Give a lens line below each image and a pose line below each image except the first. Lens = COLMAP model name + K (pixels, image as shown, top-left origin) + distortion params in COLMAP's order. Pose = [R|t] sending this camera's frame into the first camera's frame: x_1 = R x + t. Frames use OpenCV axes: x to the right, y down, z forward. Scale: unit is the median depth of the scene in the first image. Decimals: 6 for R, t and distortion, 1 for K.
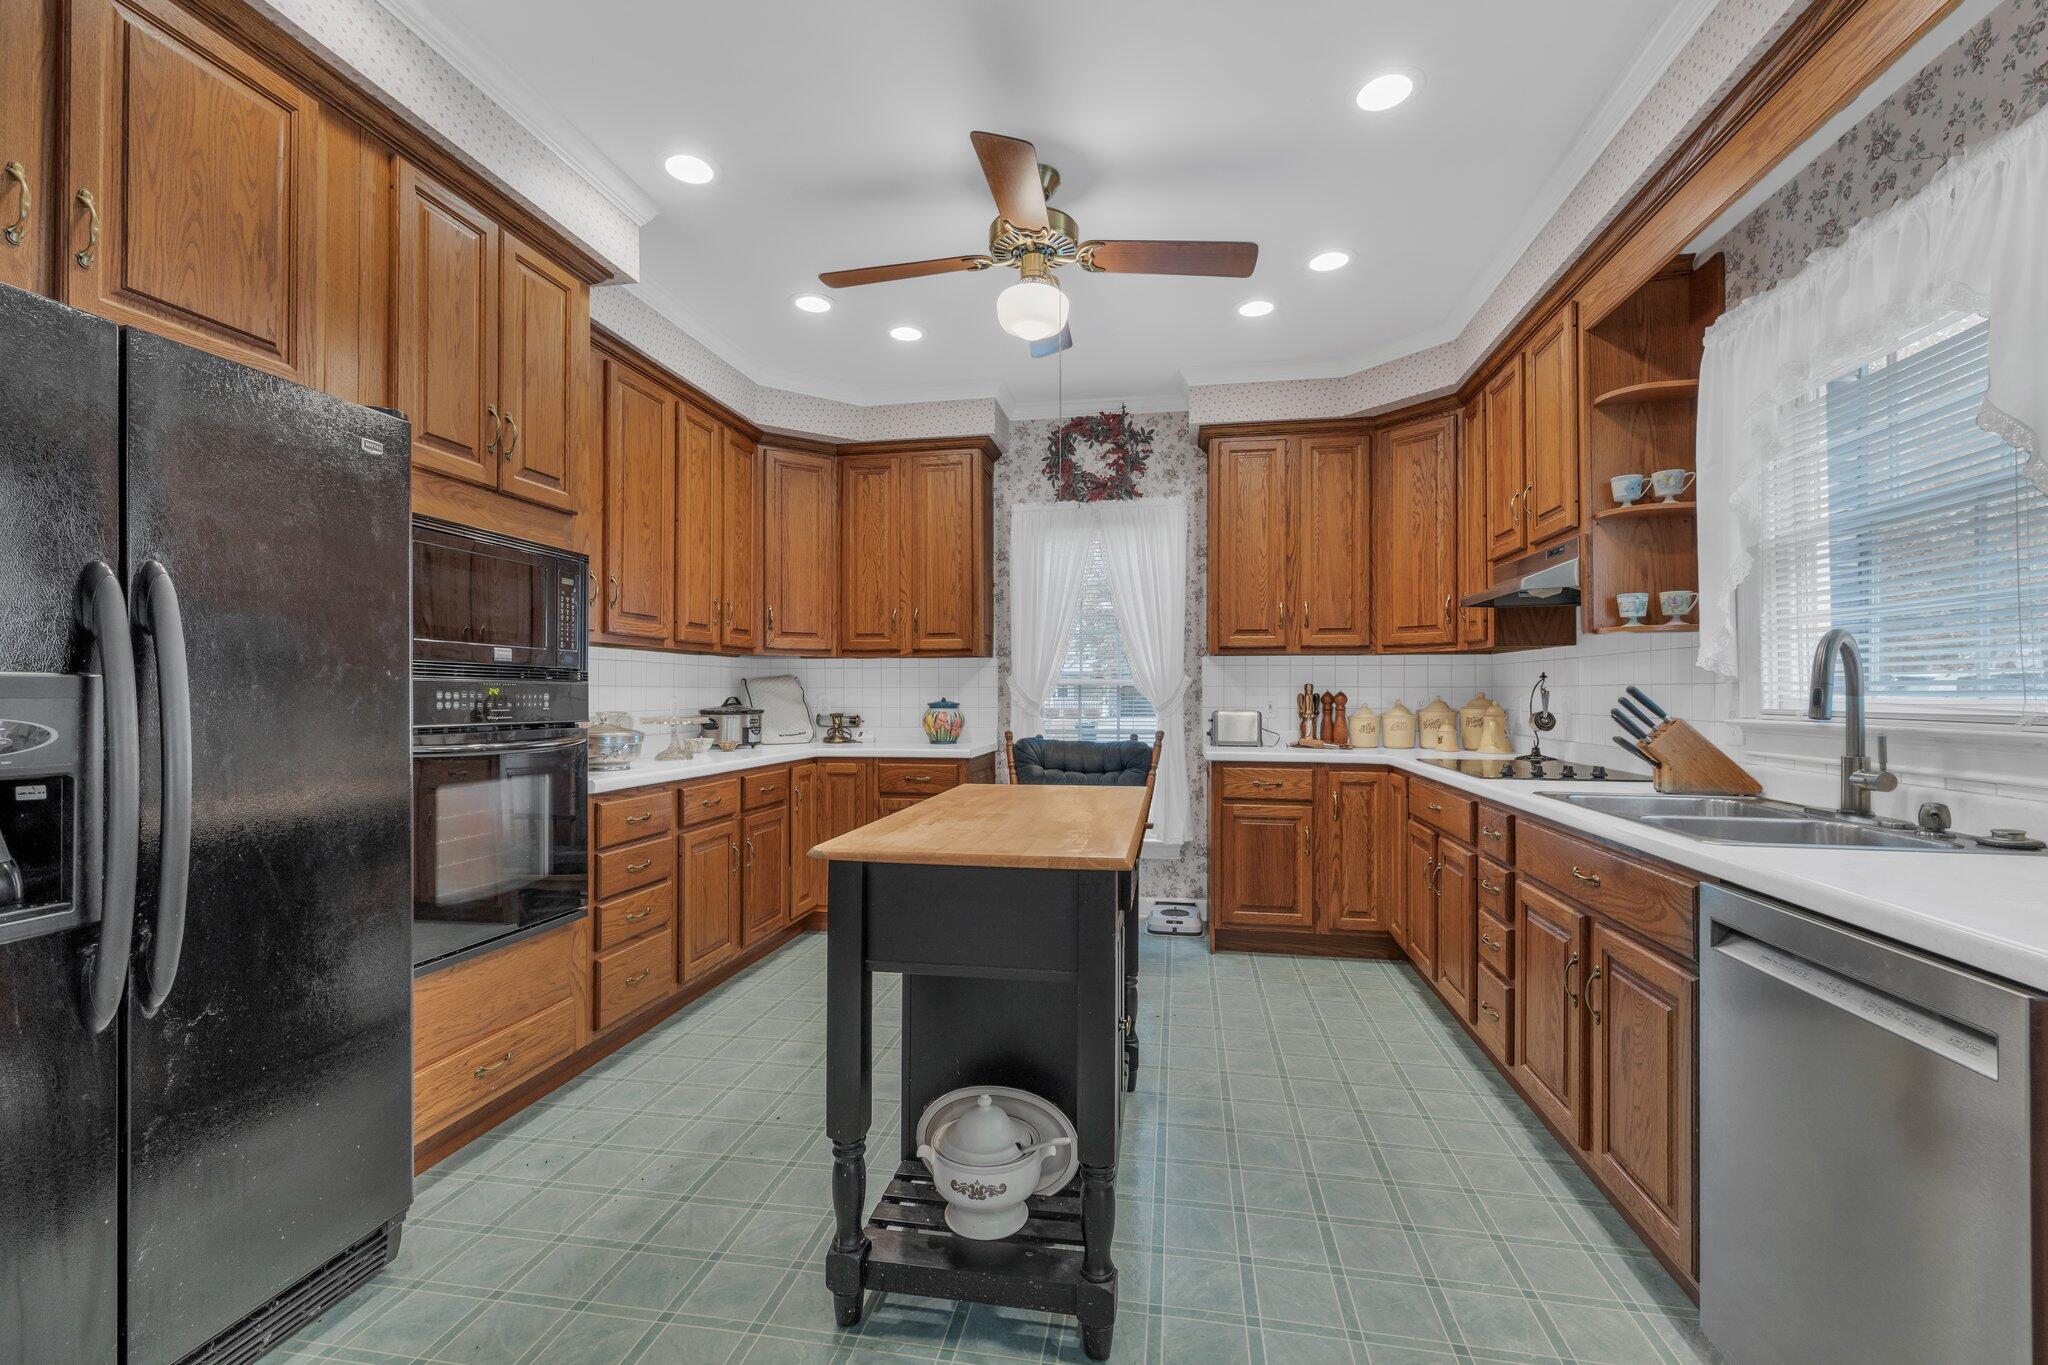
lens RADIAL K [[872.6, 0, 1028.1], [0, 872.6, 691.3], [0, 0, 1]] dist [-0.002365, -0.000146]
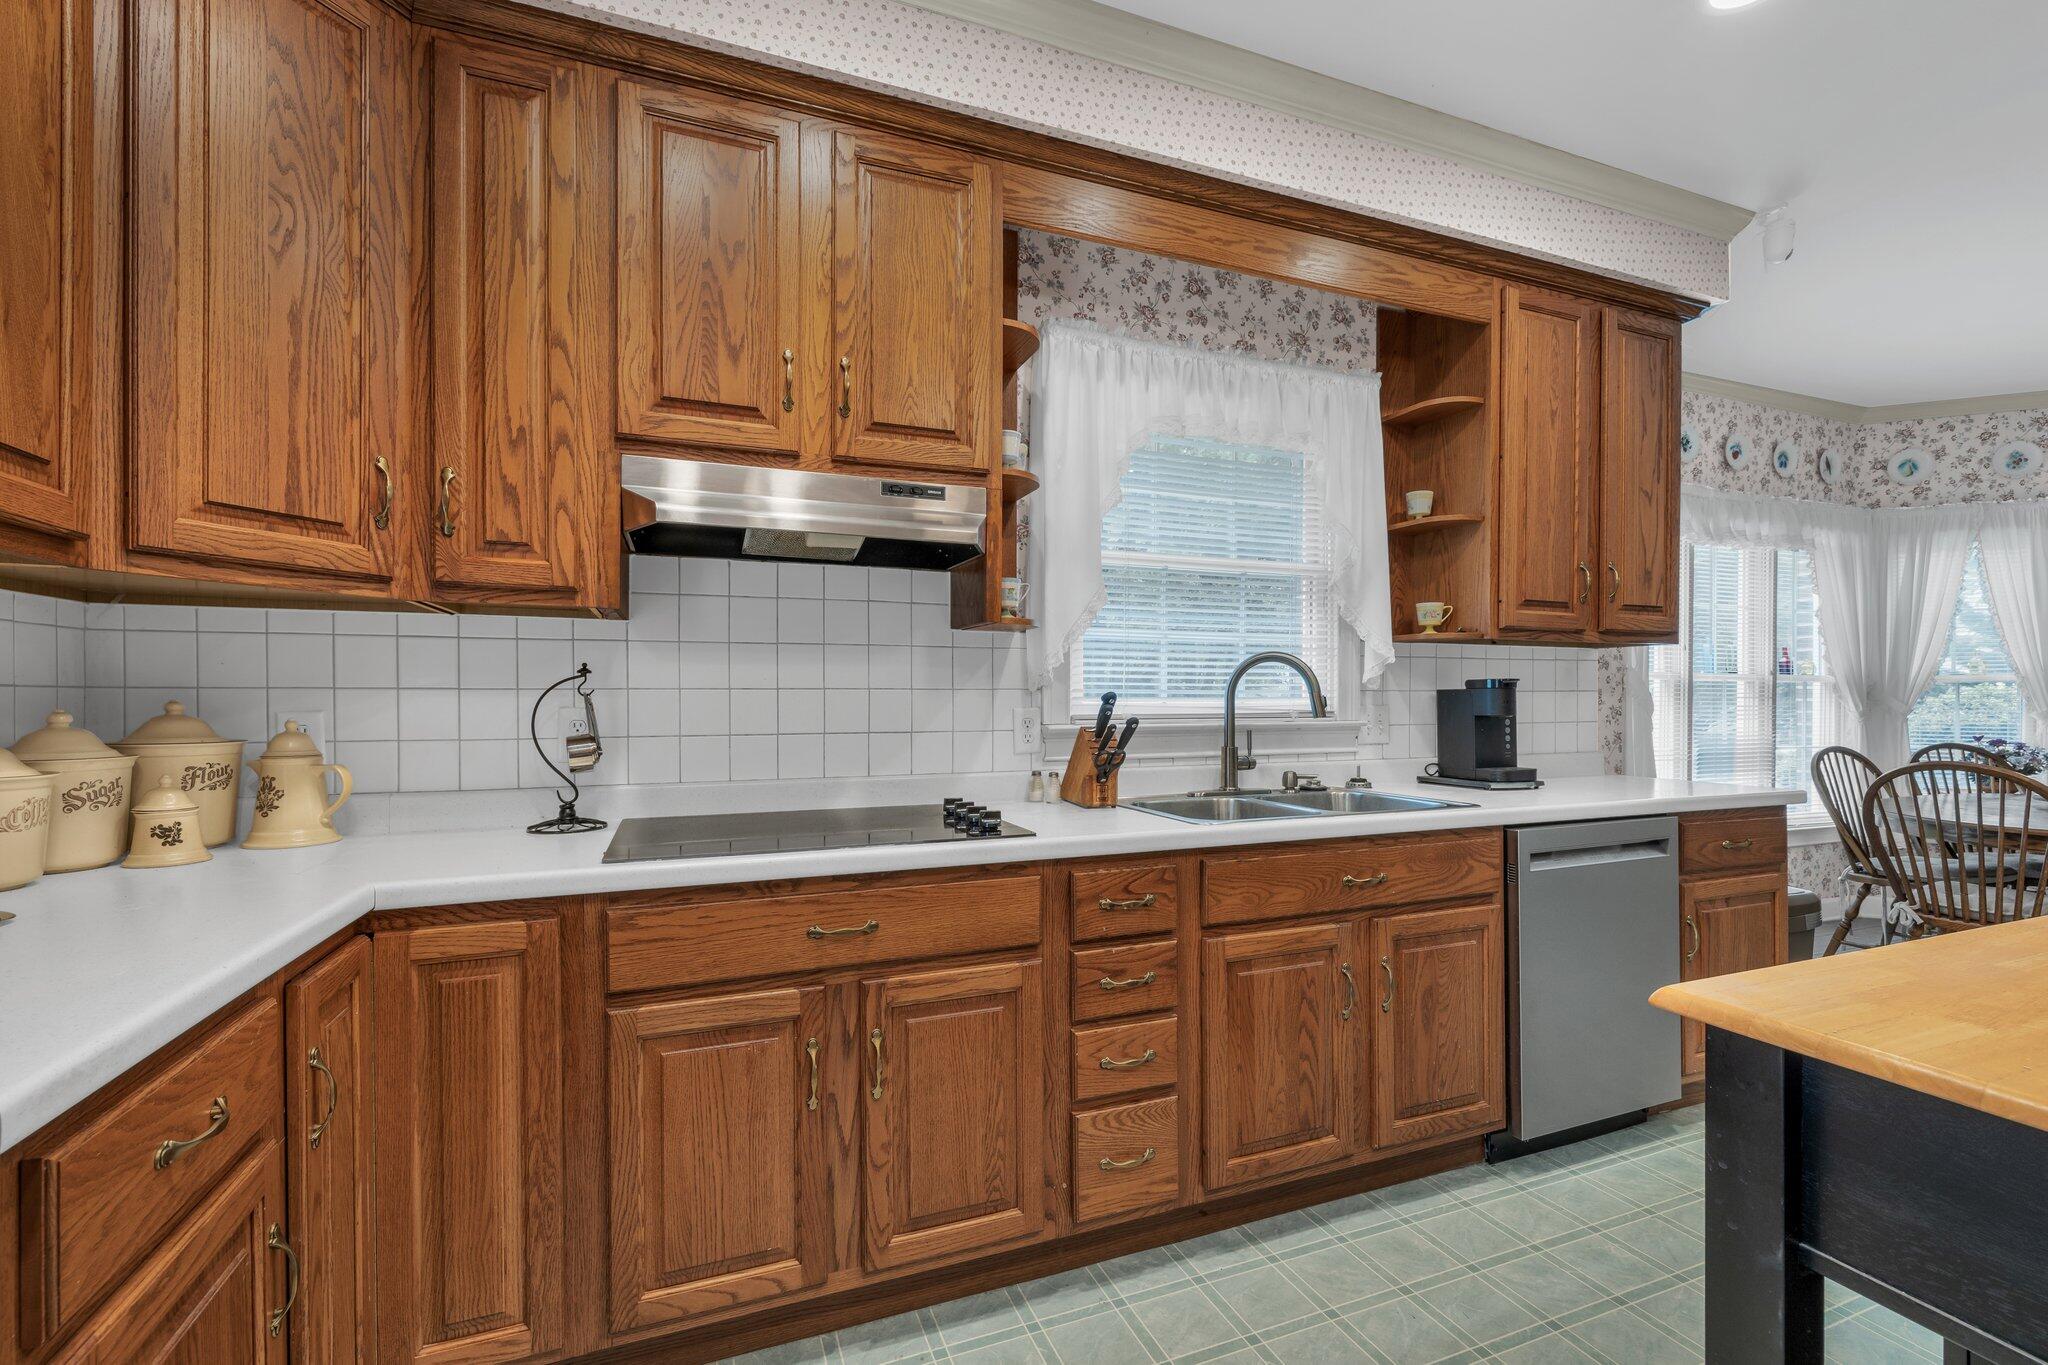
lens RADIAL K [[872.6, 0, 1028.1], [0, 872.6, 691.3], [0, 0, 1]] dist [-0.002365, -0.000146]
pose [[-0.510898, -0.005161, 0.859626, -0.035262], [-0.007973, 0.999967, 0.001265, -0.010311], [-0.859604, -0.006207, -0.510923, 1.910077]]
